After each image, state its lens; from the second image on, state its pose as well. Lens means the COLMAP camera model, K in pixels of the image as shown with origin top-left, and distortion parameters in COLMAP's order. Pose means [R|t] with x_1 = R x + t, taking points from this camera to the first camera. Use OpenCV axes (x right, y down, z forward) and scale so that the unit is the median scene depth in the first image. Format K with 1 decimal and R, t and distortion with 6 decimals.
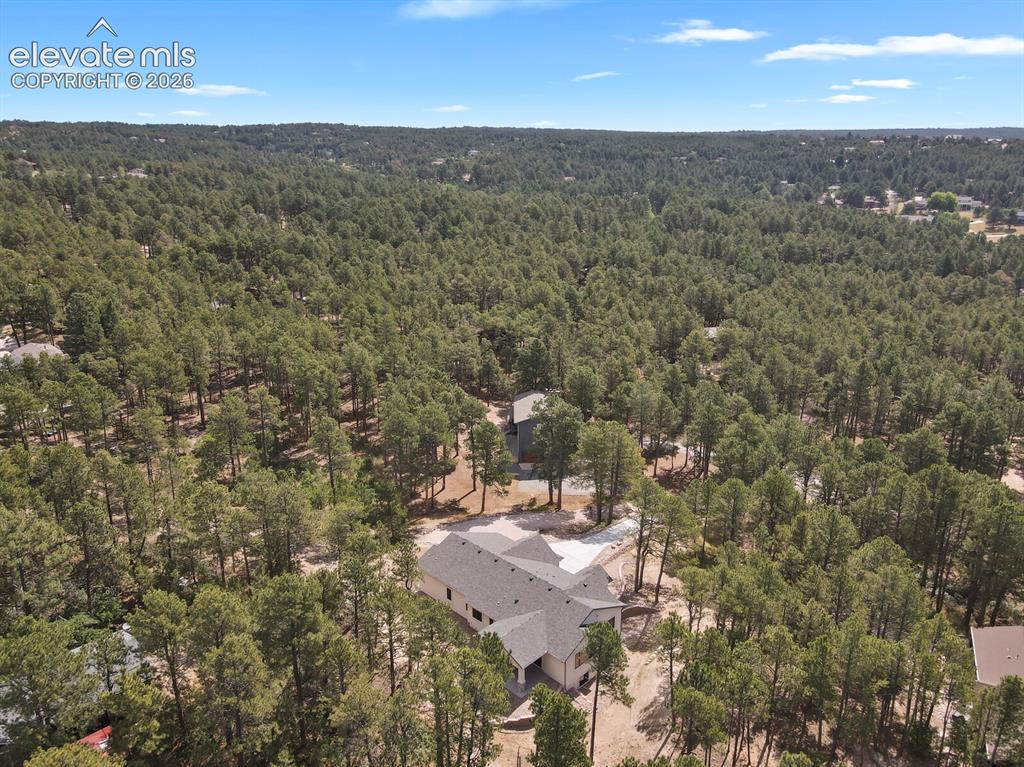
lens RADIAL K [[751.9, 0, 512.5], [0, 751.9, 368.9], [0, 0, 1]] dist [0.005730, 0.027378]
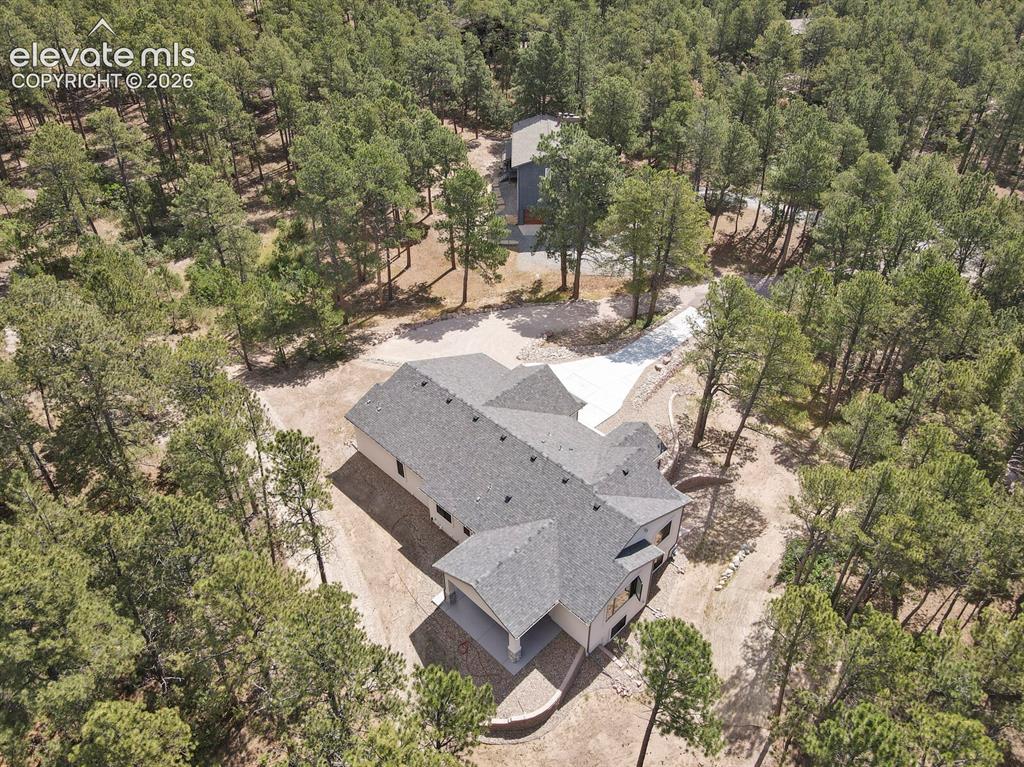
lens RADIAL K [[751.9, 0, 512.5], [0, 751.9, 368.9], [0, 0, 1]] dist [0.005730, 0.027378]
pose [[0.999976, 0.003160, -0.006115, 0.008424], [-0.000795, 0.935439, 0.353488, 0.003058], [0.006837, -0.353475, 0.935419, 0.329189]]
